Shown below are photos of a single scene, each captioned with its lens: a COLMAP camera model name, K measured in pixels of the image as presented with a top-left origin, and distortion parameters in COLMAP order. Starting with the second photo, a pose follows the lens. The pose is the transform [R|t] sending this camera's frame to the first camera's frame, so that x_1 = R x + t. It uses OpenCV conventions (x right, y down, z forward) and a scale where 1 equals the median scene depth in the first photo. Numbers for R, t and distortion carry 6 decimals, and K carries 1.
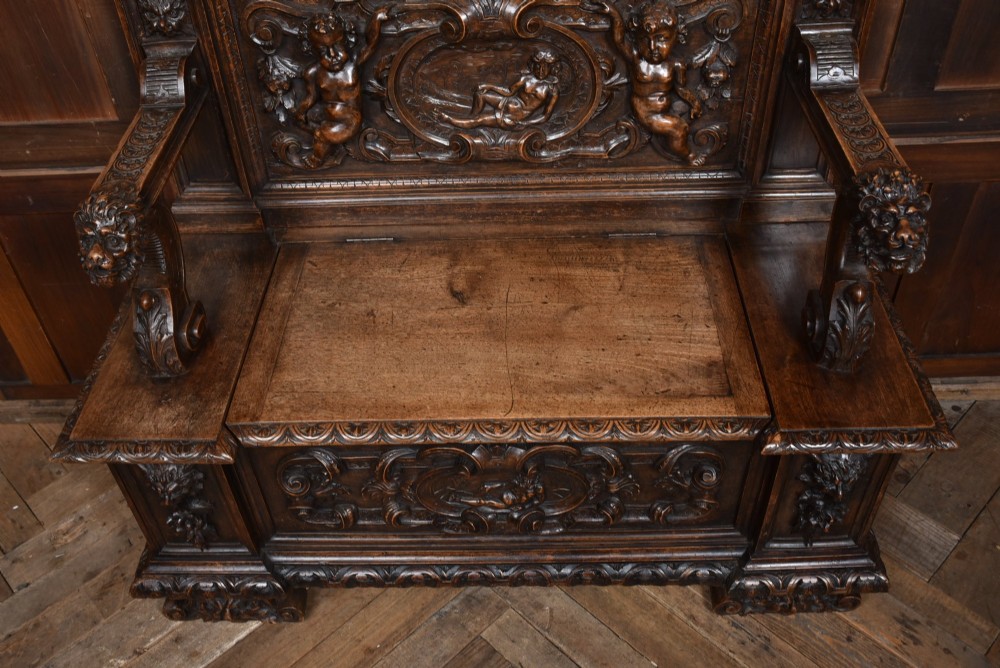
lens RADIAL K [[918.5, 0, 493.9], [0, 918.5, 349.0], [0, 0, 1]] dist [-0.056360, 0.042295]
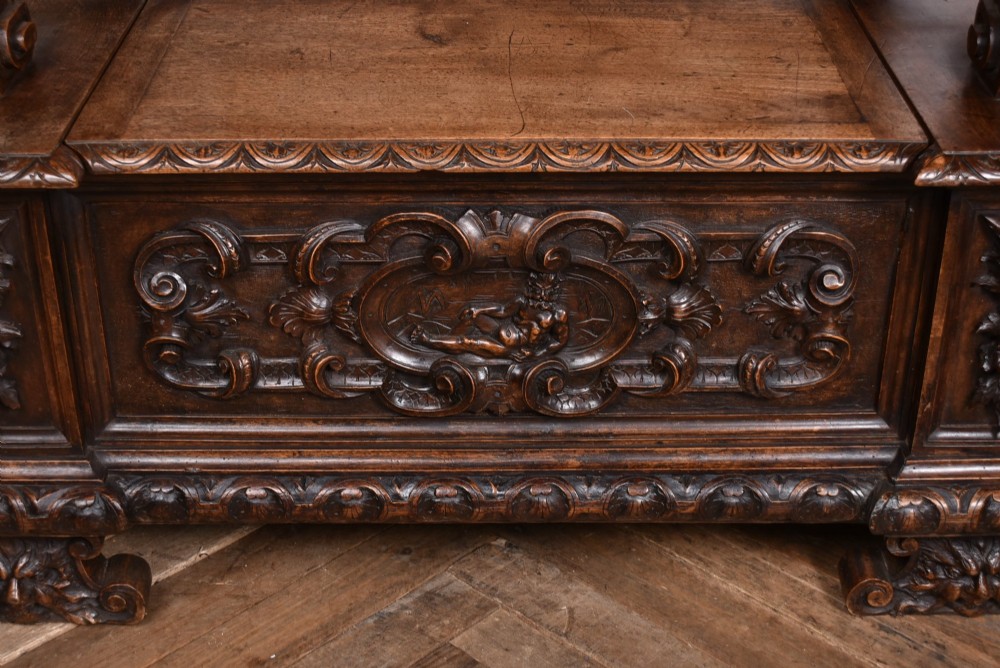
lens RADIAL K [[1617.7, 0, 492.6], [0, 1617.7, 359.2], [0, 0, 1]] dist [-0.014316, 0.000000]
pose [[0.998957, 0.024378, 0.038610, -0.035666], [-0.014946, 0.973549, -0.227987, 0.416615], [-0.043147, 0.227172, 0.972898, -0.046748]]
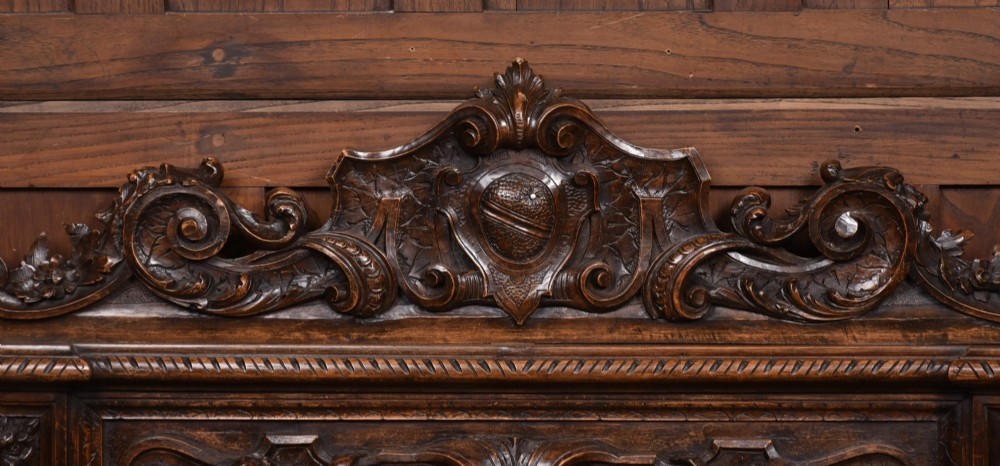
lens RADIAL K [[3874.3, 0, 501.2], [0, 3874.3, 232.1], [0, 0, 1]] dist [0.119761, 0.000000]
pose [[0.998911, 0.040205, -0.023689, 0.041661], [-0.046480, 0.812153, -0.581591, 0.994720], [-0.004144, 0.582058, 0.813137, -1.206424]]
